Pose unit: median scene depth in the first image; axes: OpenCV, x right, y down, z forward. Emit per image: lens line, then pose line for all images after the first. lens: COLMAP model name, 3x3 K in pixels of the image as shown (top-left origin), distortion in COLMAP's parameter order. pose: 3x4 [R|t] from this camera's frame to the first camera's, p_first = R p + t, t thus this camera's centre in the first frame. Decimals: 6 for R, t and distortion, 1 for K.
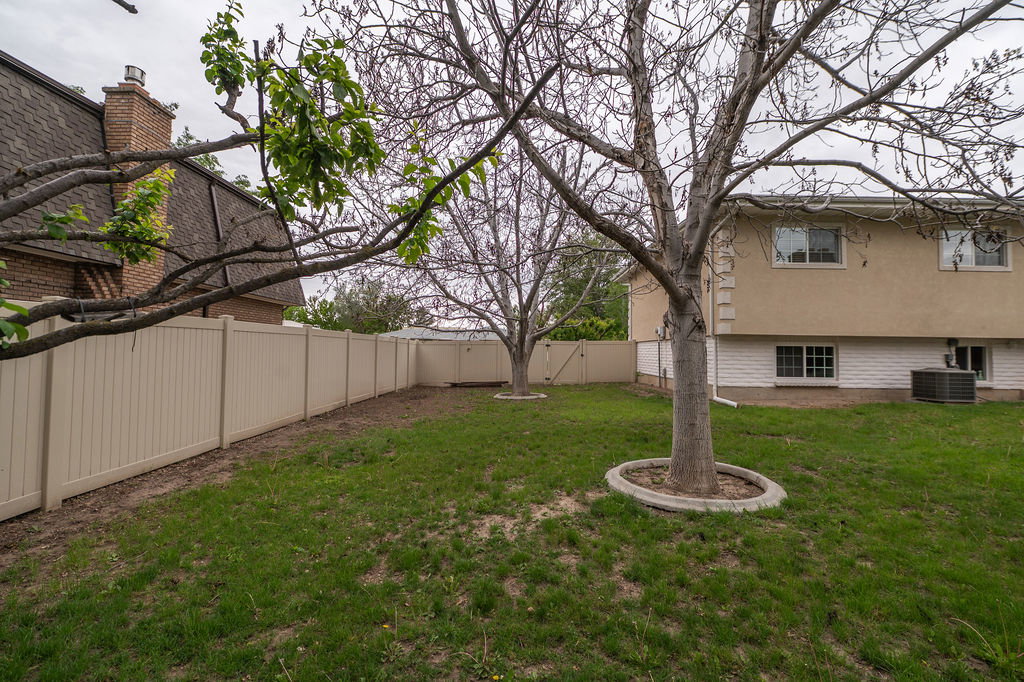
lens RADIAL K [[409.8, 0, 513.4], [0, 409.8, 338.1], [0, 0, 1]] dist [-0.009690, -0.000557]
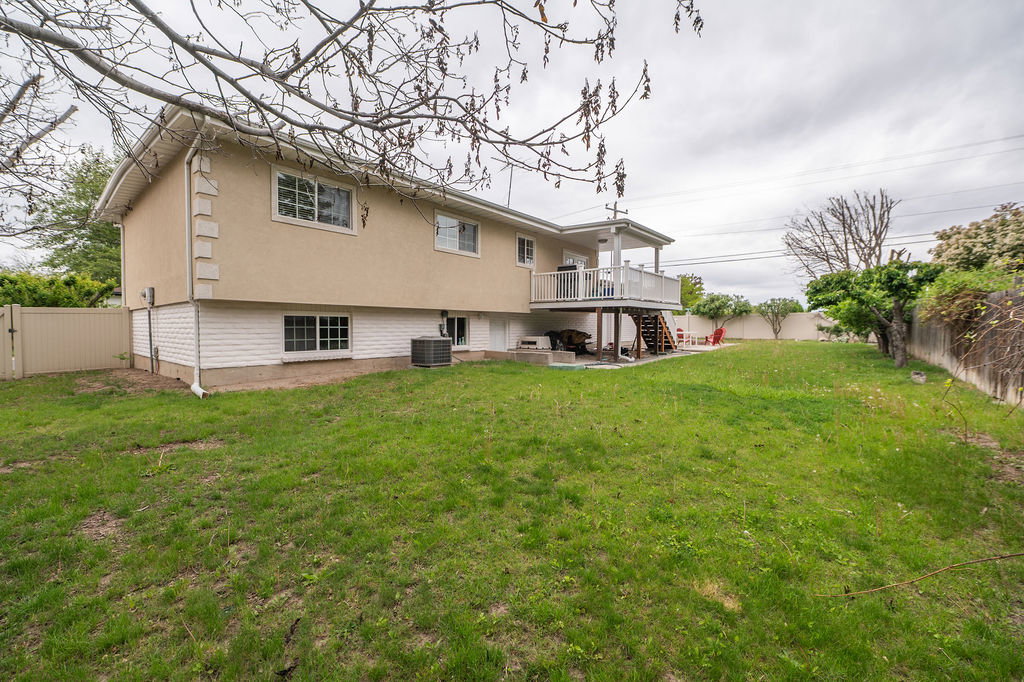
lens RADIAL K [[409.8, 0, 514.2], [0, 409.8, 339.3], [0, 0, 1]] dist [-0.009690, -0.000557]
pose [[0.635630, -0.036427, 0.771134, 0.292687], [-0.017513, 0.997949, 0.061577, 0.007547], [-0.771795, -0.052645, 0.633688, 0.085761]]
